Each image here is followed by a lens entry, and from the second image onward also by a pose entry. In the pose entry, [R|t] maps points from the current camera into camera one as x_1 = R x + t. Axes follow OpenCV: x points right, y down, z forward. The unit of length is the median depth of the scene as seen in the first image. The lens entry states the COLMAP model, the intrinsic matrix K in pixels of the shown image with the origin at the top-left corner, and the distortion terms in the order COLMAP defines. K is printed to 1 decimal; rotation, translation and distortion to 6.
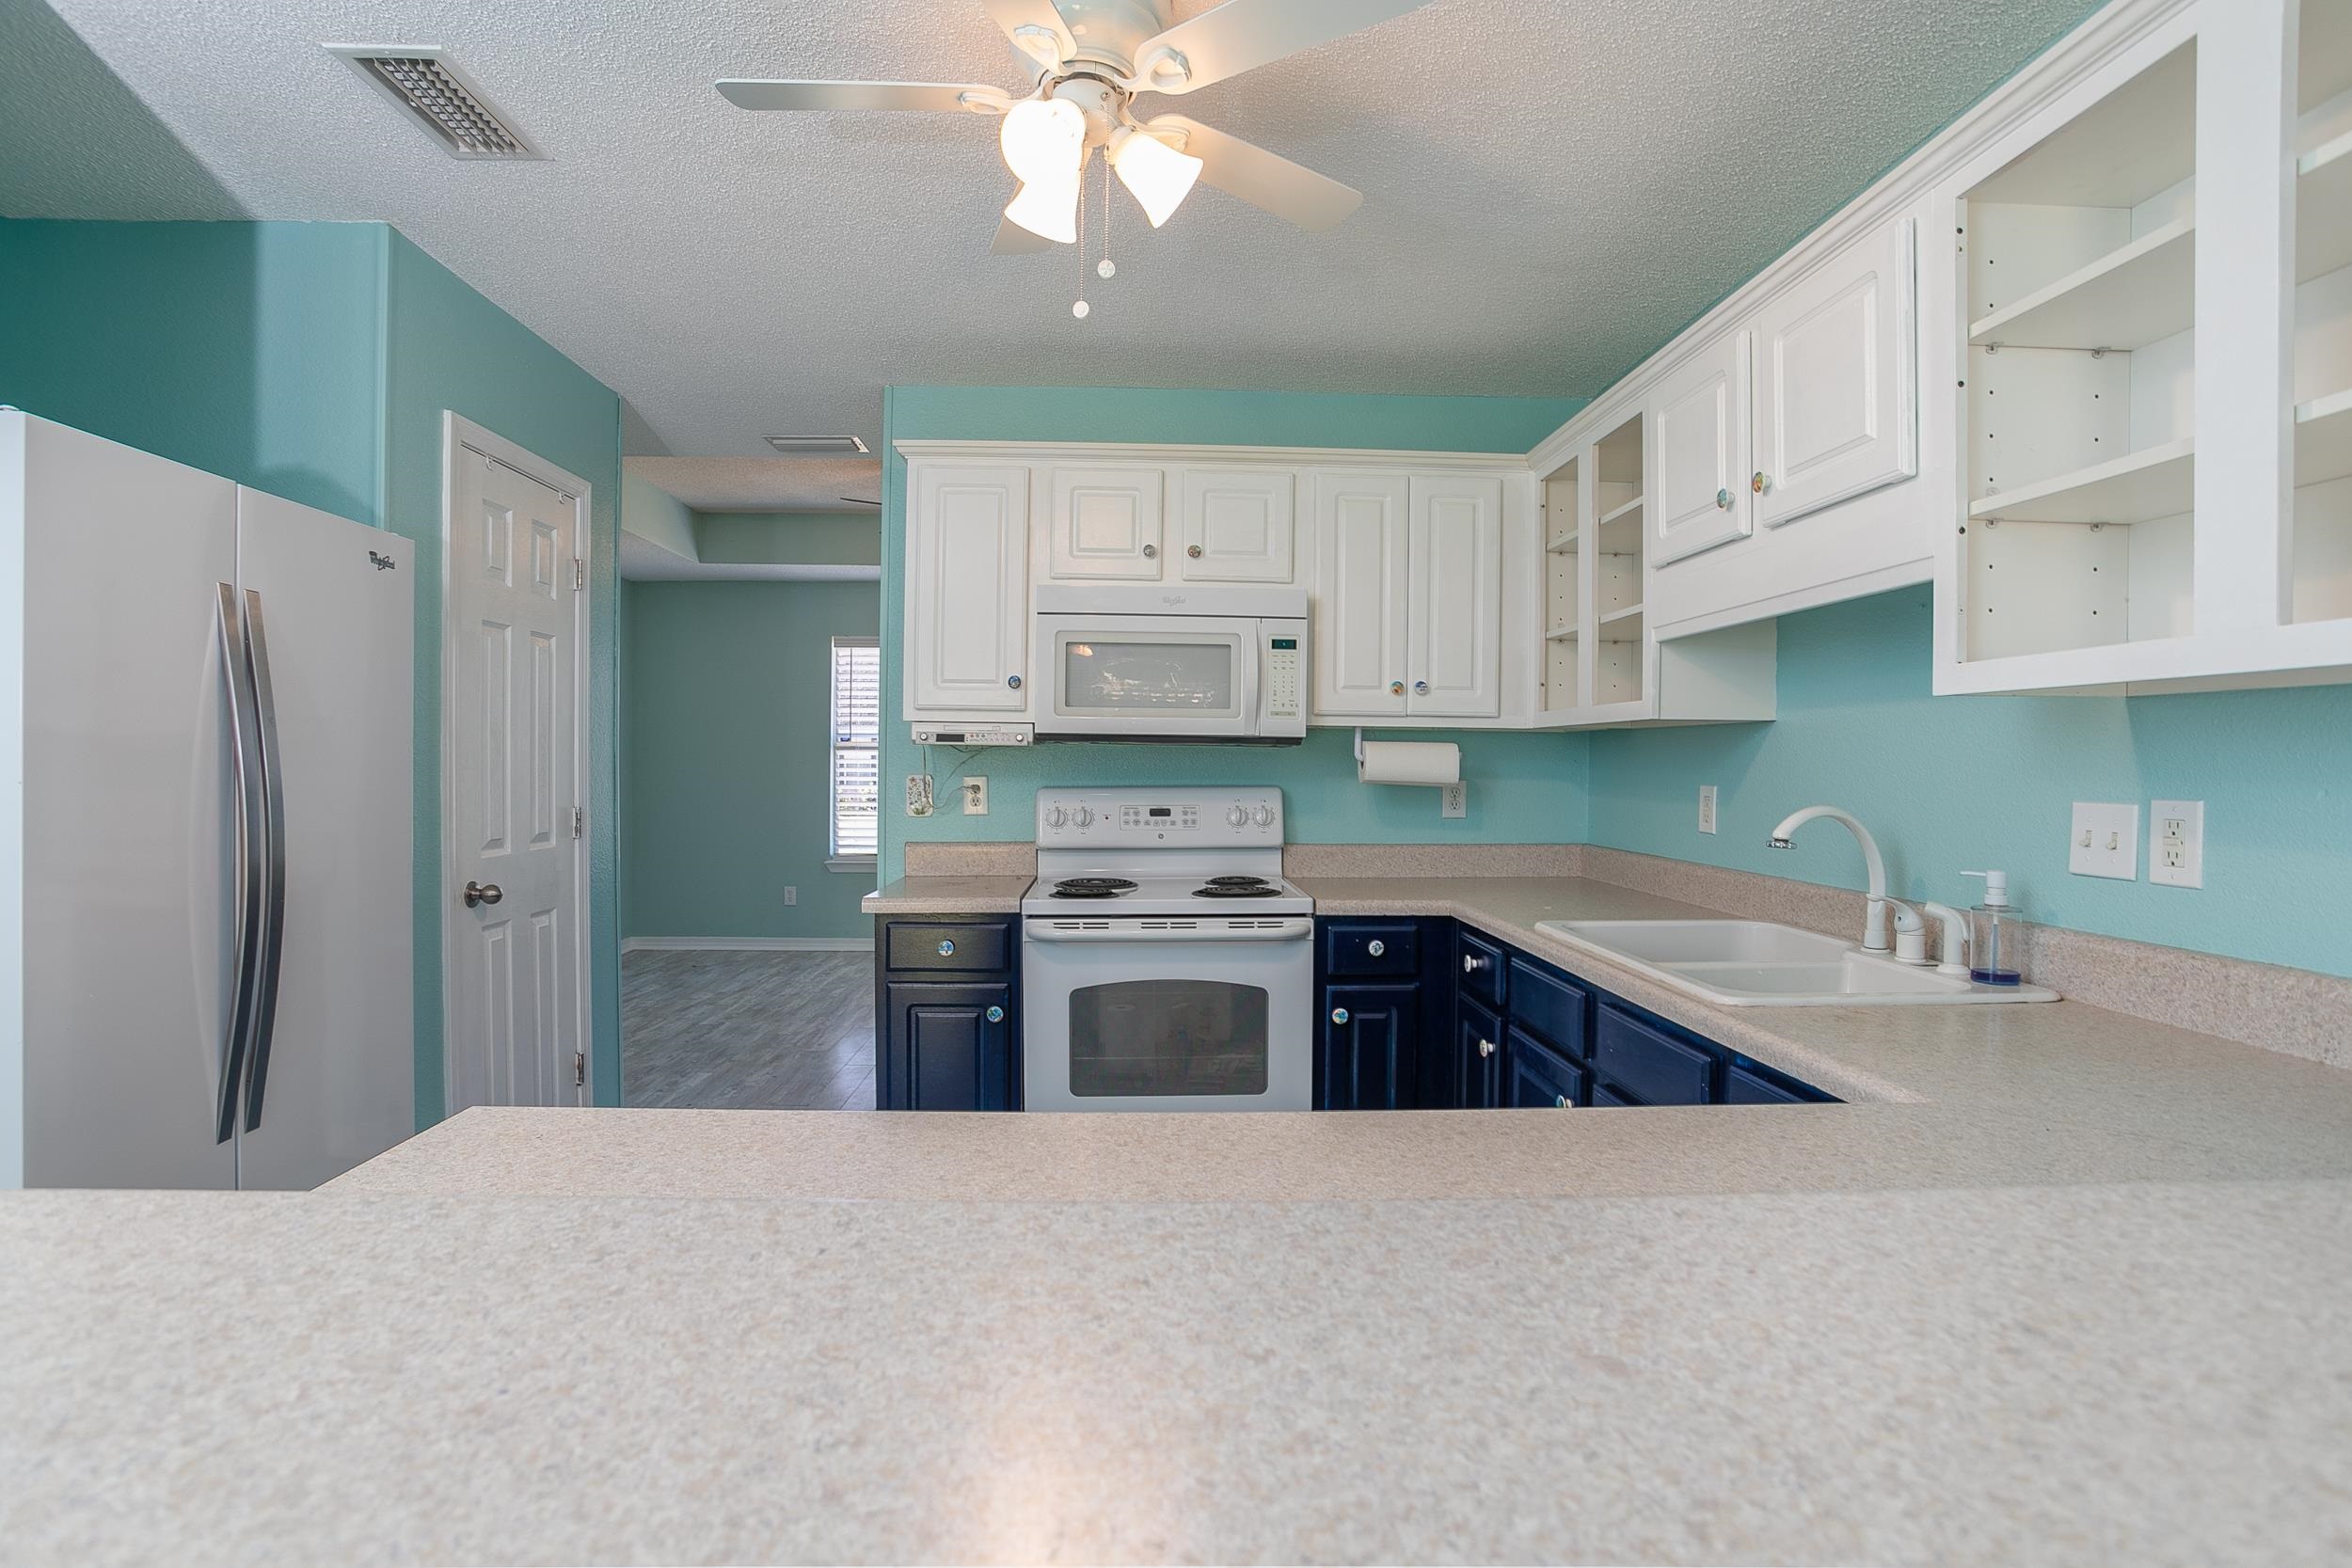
lens RADIAL K [[1156.0, 0, 1176.0], [0, 1156.0, 784.0], [0, 0, 1]] dist [-0.076520, 0.033810]
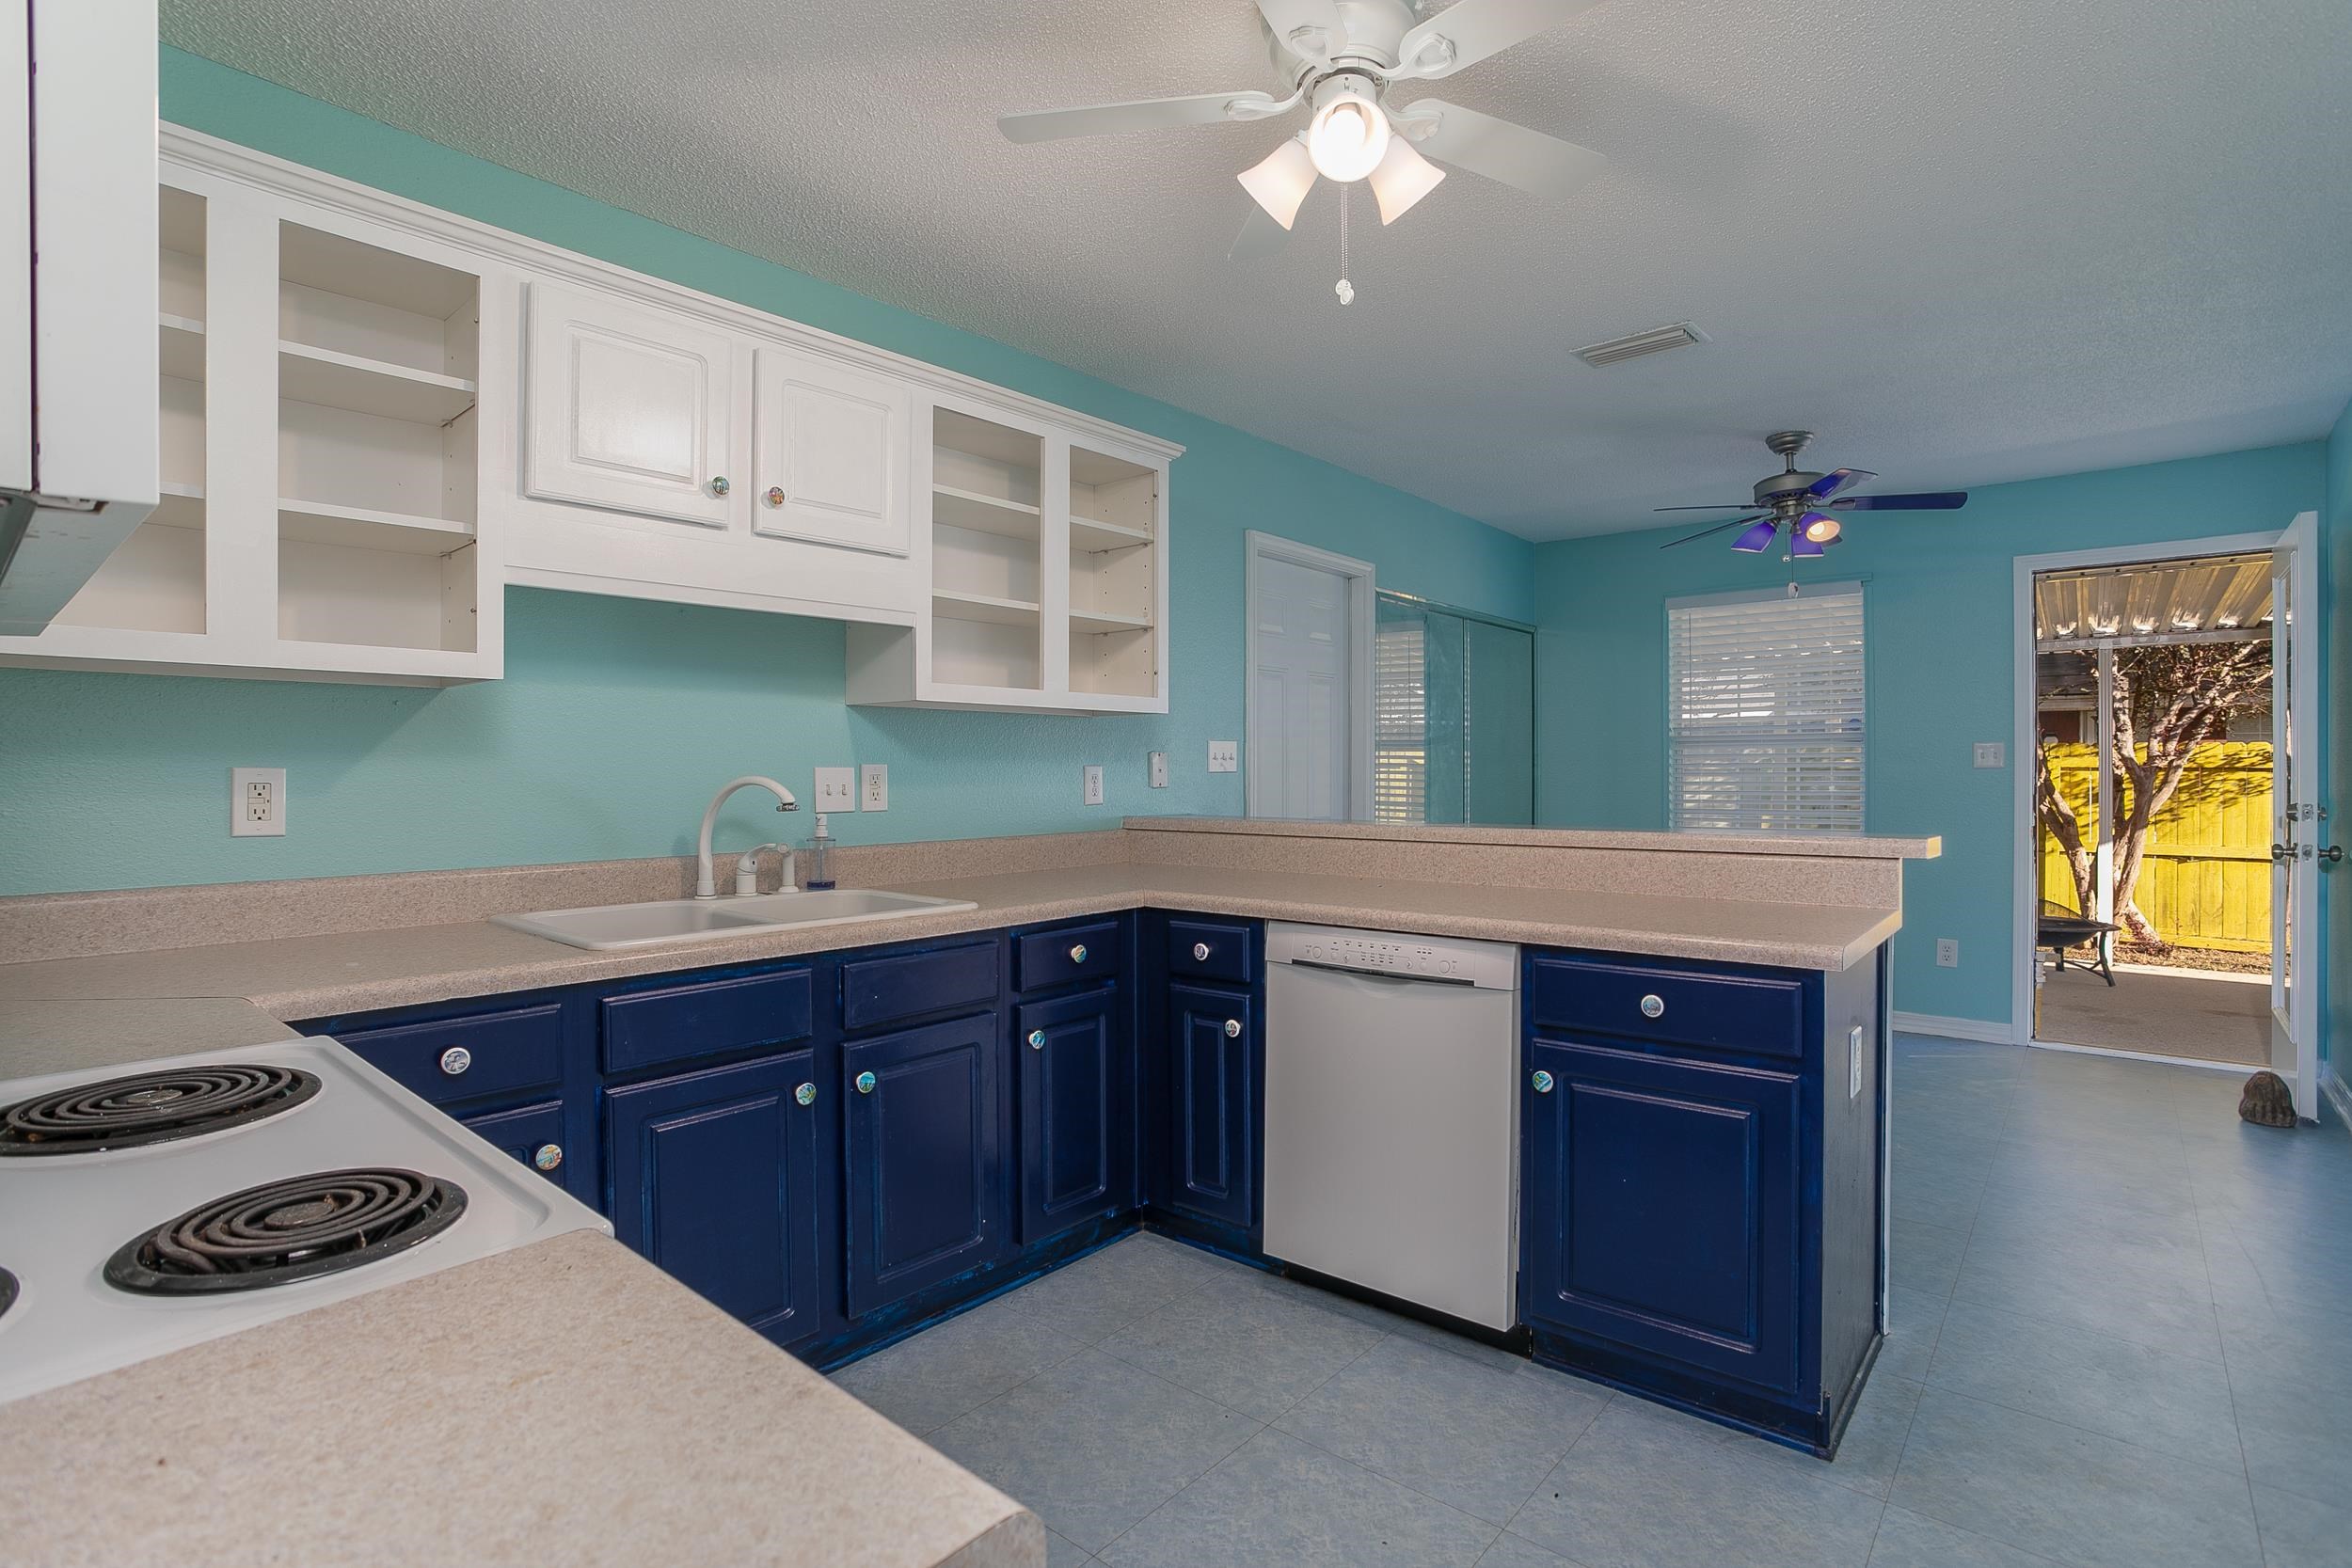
lens RADIAL K [[1139.7, 0, 1182.8], [0, 1139.7, 775.5], [0, 0, 1]] dist [-0.054586, 0.032679]
pose [[-0.738311, -0.021502, 0.674118, -0.385281], [0.001276, 0.999445, 0.033277, -0.014584], [-0.674460, 0.025429, -0.737874, 1.071200]]
